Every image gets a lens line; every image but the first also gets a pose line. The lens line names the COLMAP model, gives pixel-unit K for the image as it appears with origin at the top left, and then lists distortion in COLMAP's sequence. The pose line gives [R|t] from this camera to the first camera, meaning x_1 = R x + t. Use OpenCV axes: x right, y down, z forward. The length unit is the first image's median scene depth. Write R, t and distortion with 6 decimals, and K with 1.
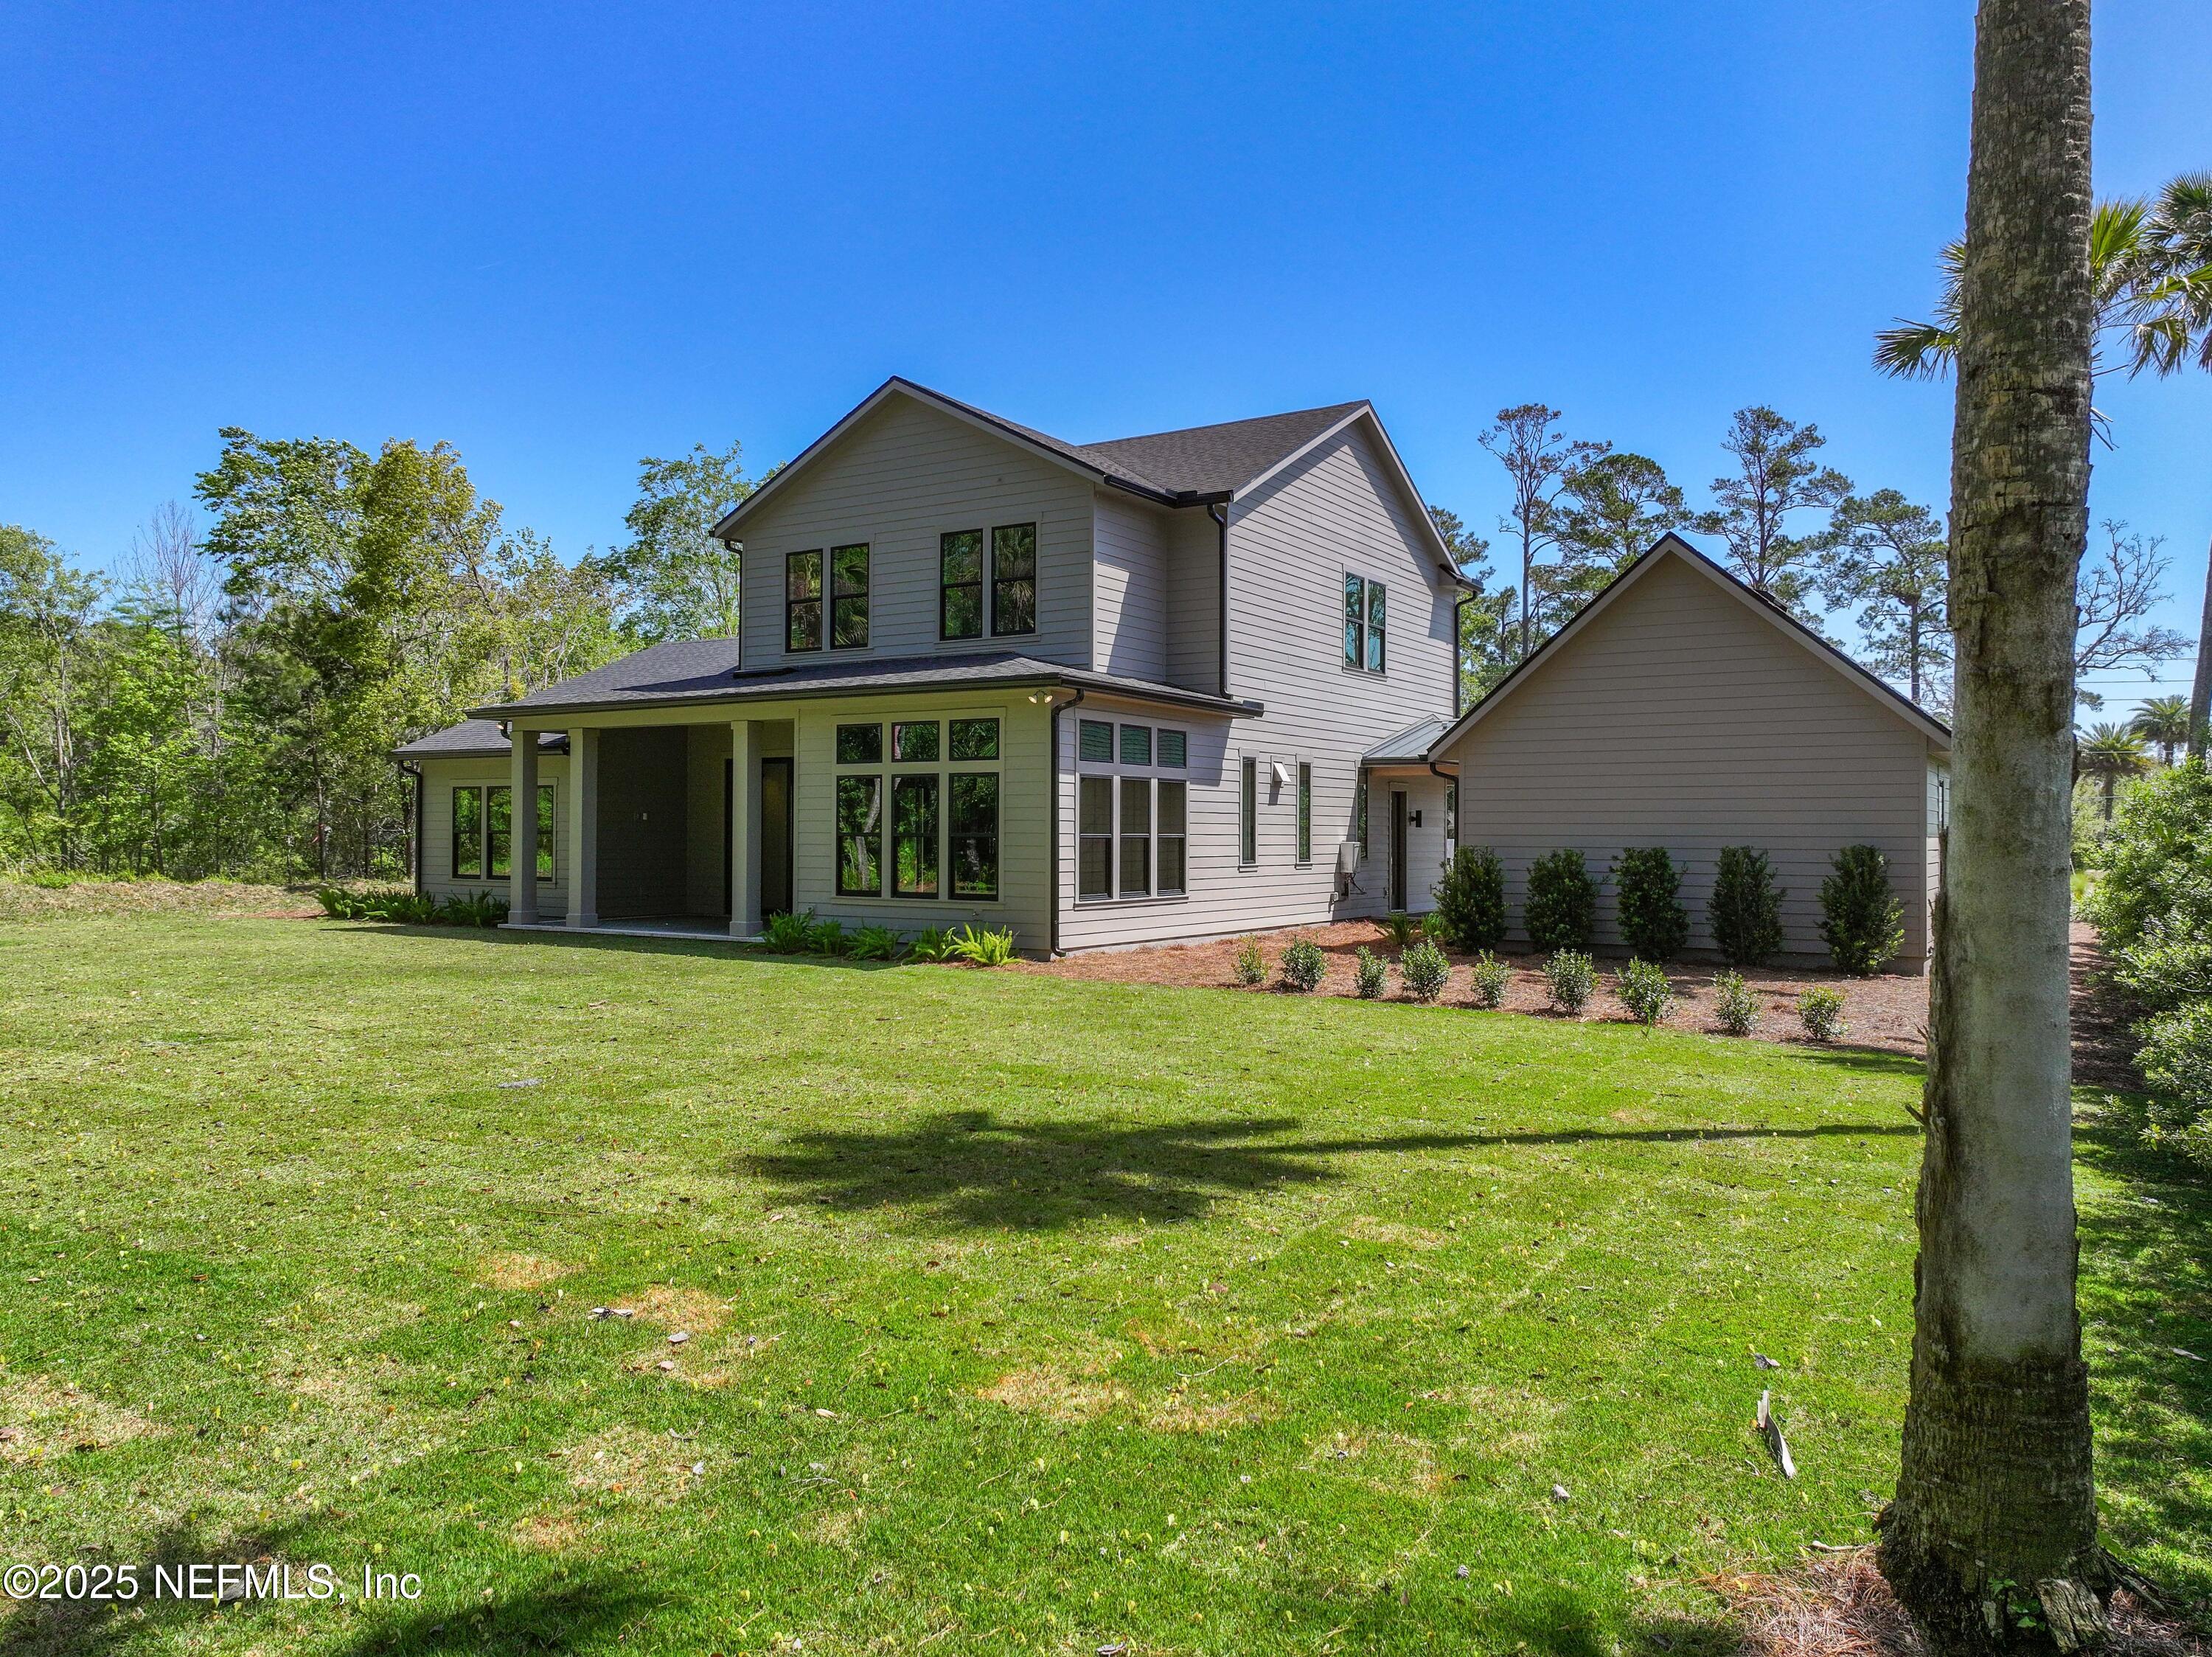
lens RADIAL K [[1570.0, 0, 1108.7], [0, 1570.0, 826.1], [0, 0, 1]] dist [-0.012198, 0.024865]
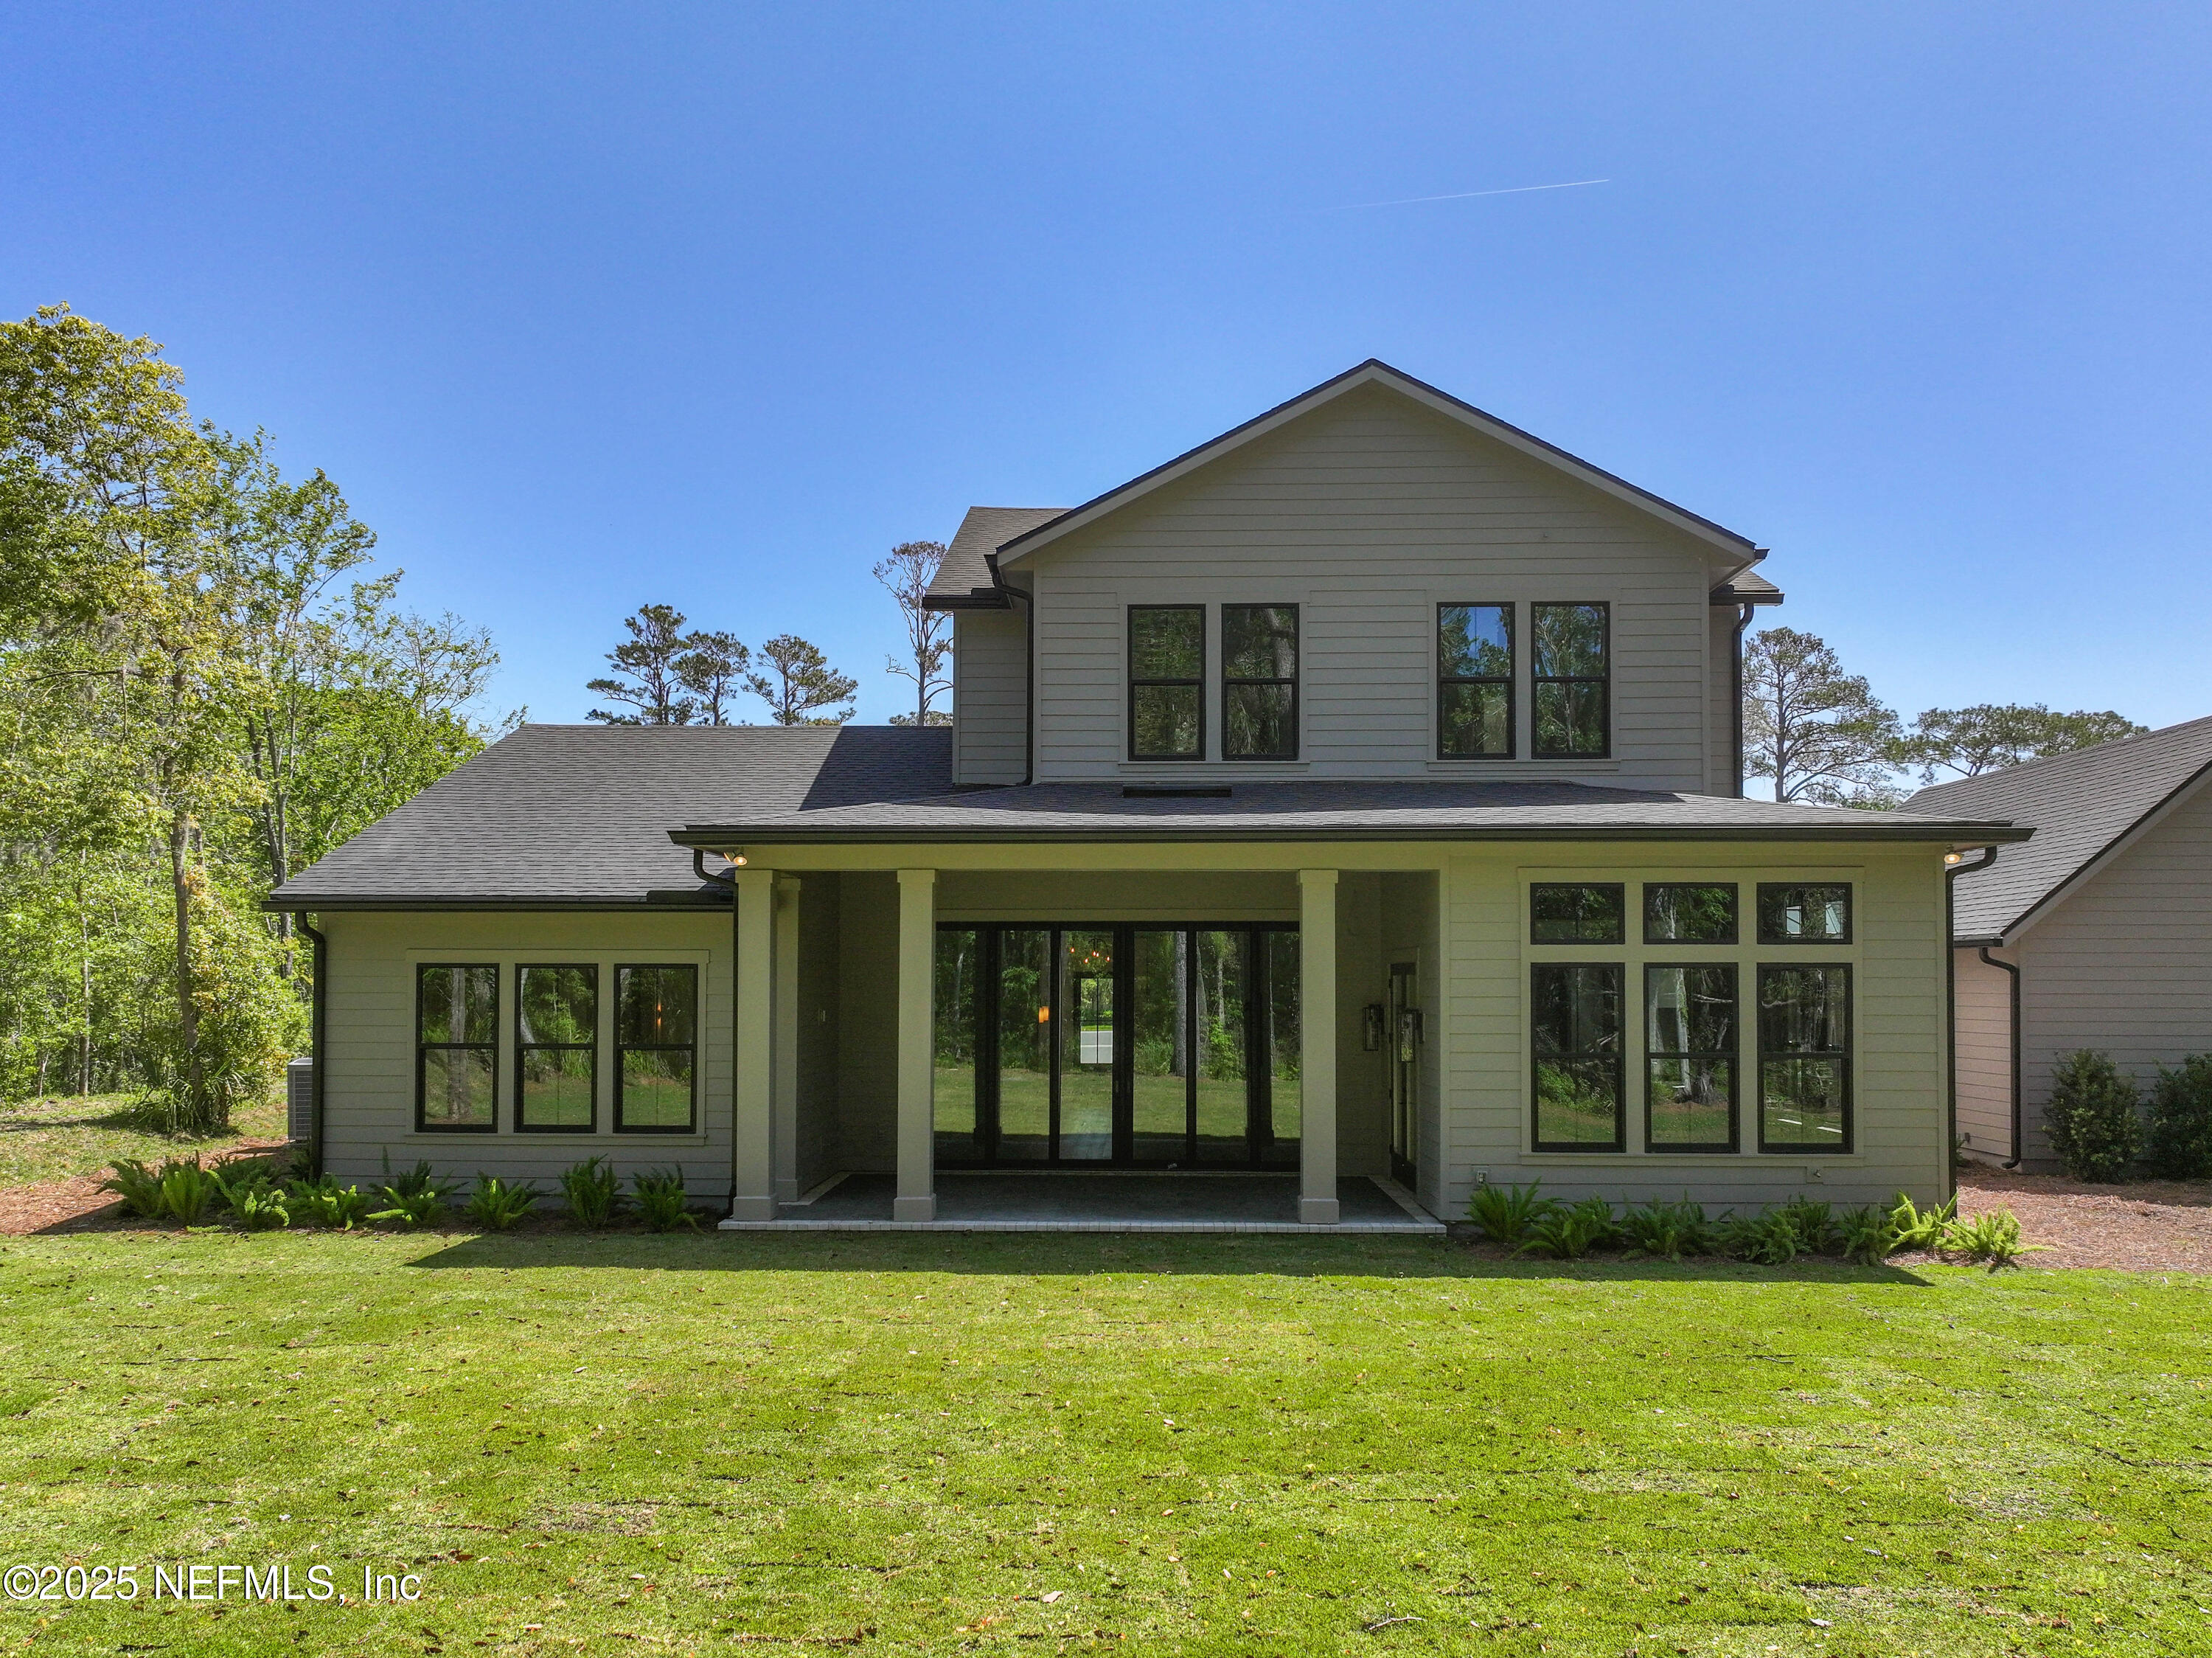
lens RADIAL K [[1570.1, 0, 1097.3], [0, 1570.1, 962.5], [0, 0, 1]] dist [-0.012198, 0.024865]
pose [[0.853382, 0.003150, 0.521277, -0.587448], [-0.000677, 0.999988, -0.004935, -0.026107], [-0.521286, 0.003859, 0.853373, 0.491604]]
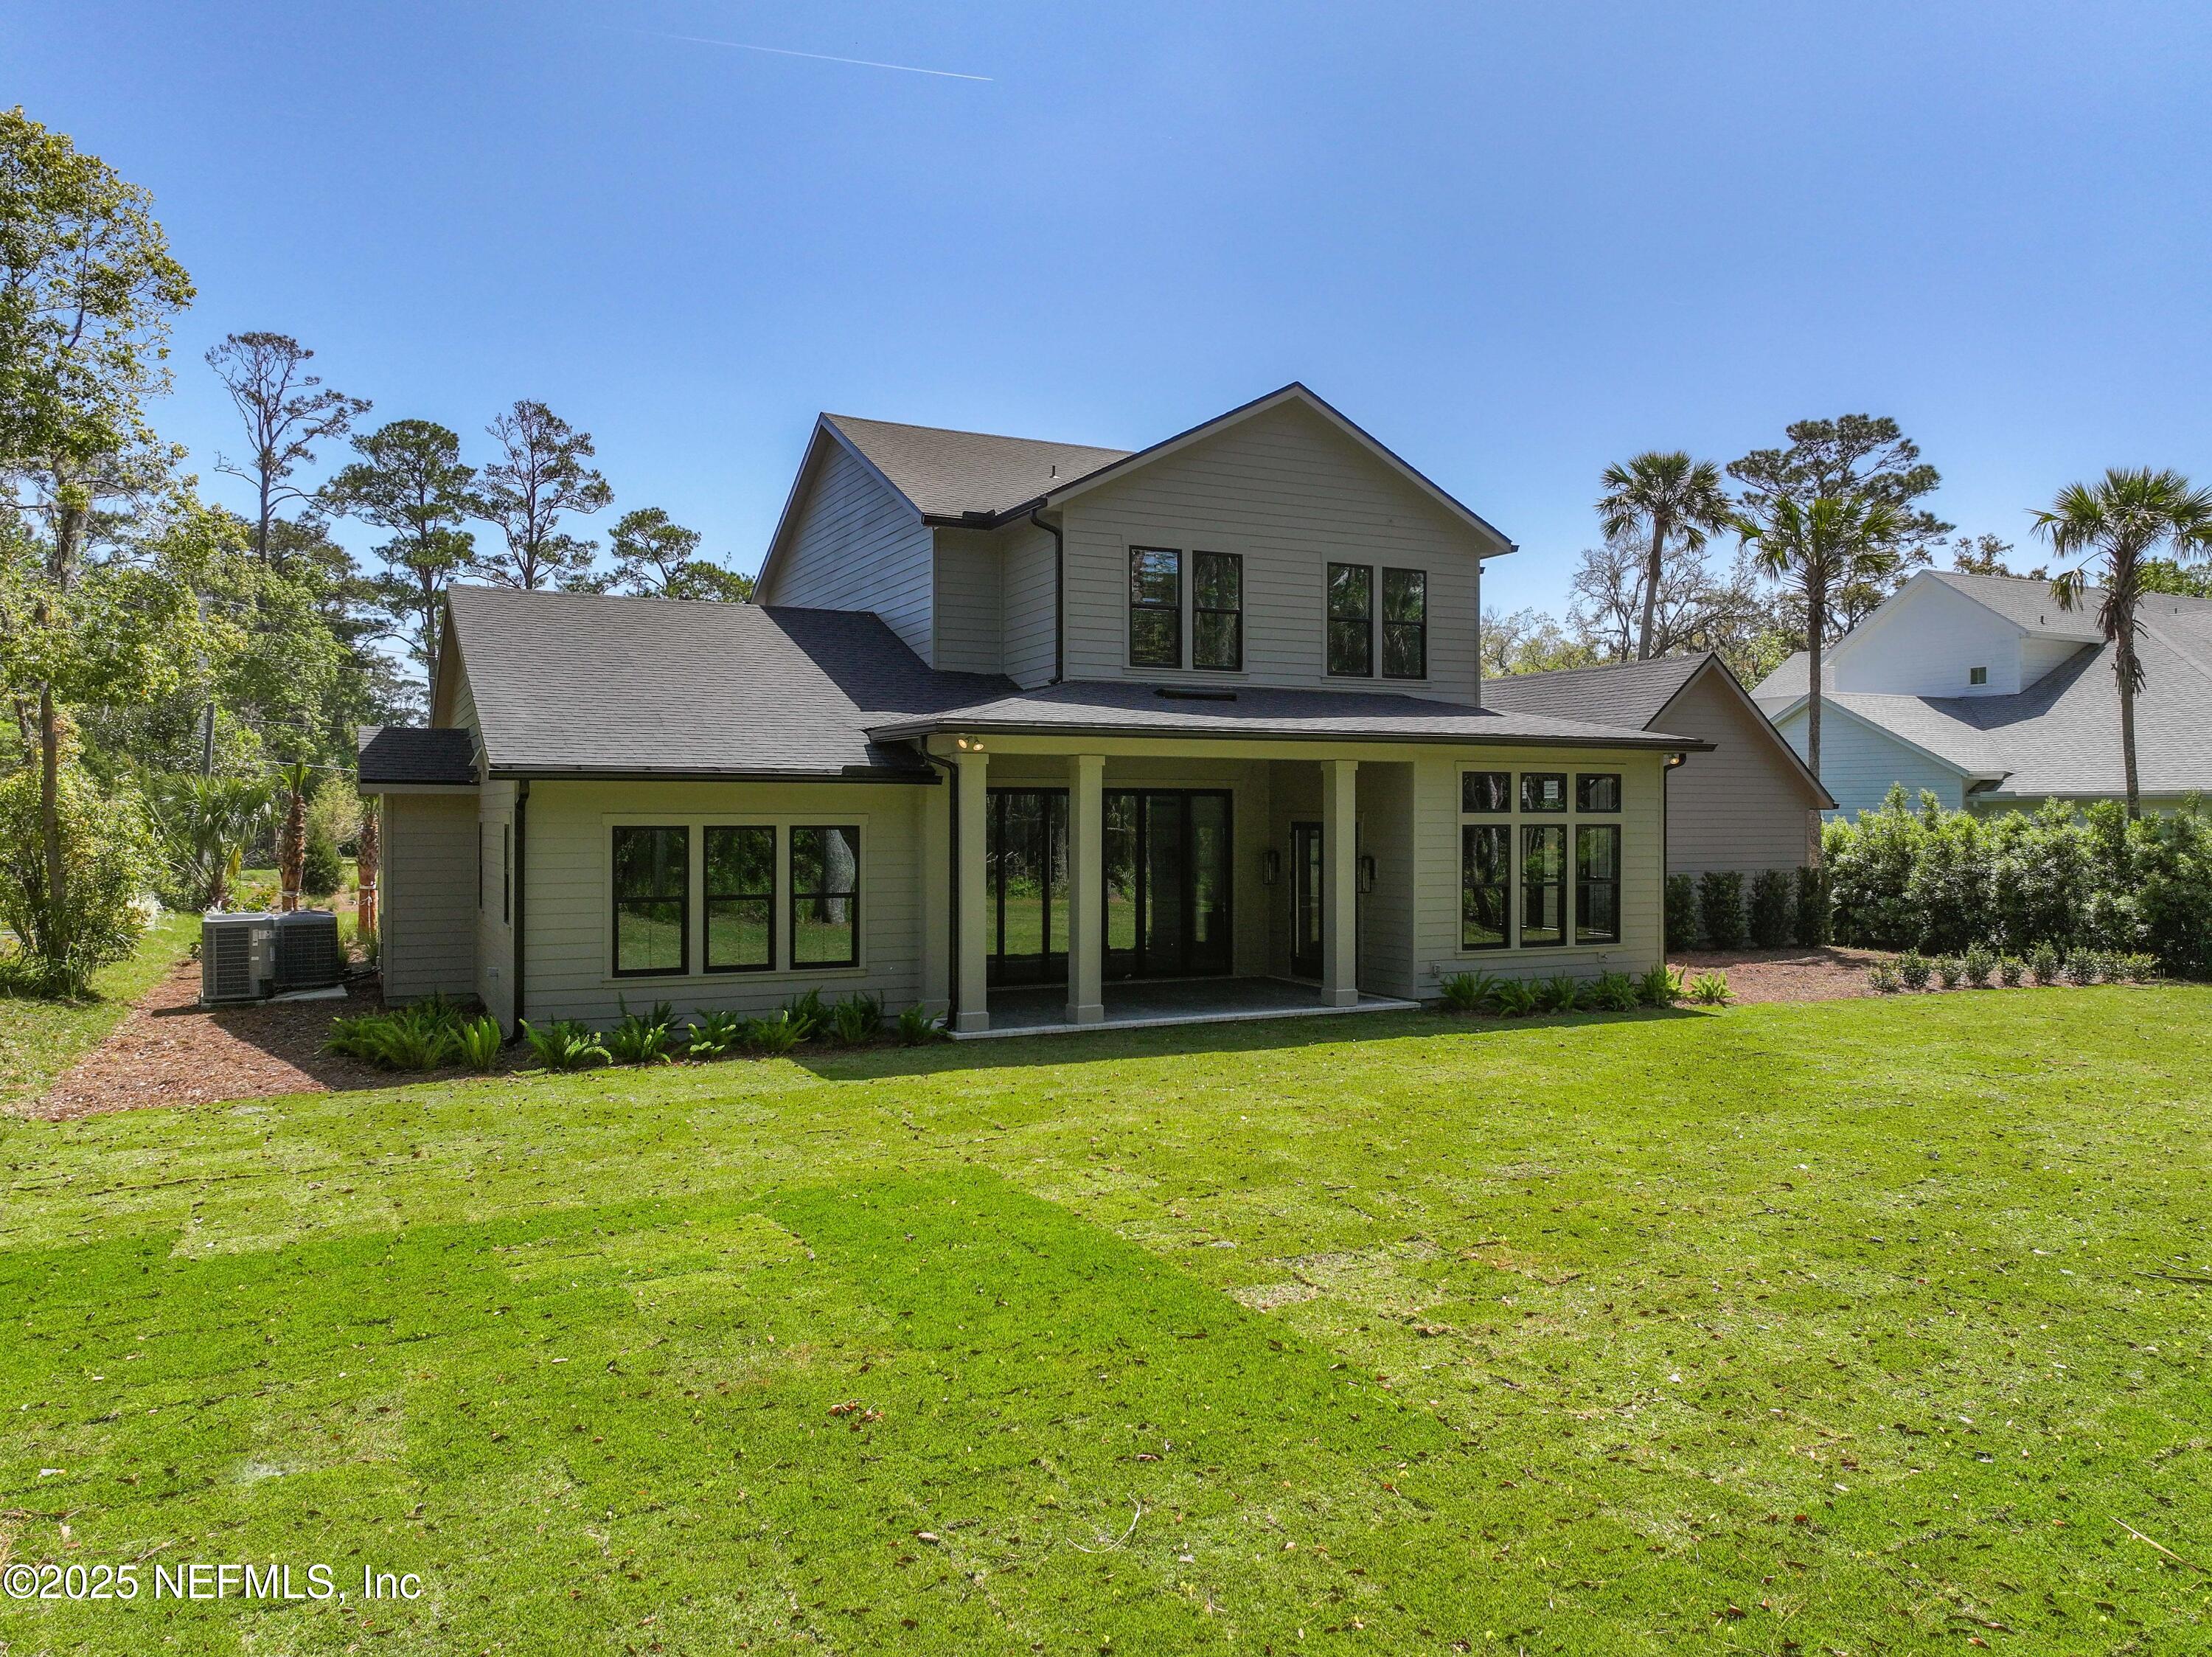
lens RADIAL K [[1570.0, 0, 1070.8], [0, 1570.0, 824.1], [0, 0, 1]] dist [-0.012198, 0.024865]
pose [[0.504079, -0.011367, 0.863583, -1.005013], [-0.004621, 0.999864, 0.015858, -0.041985], [-0.863645, -0.011985, 0.503958, 0.649306]]
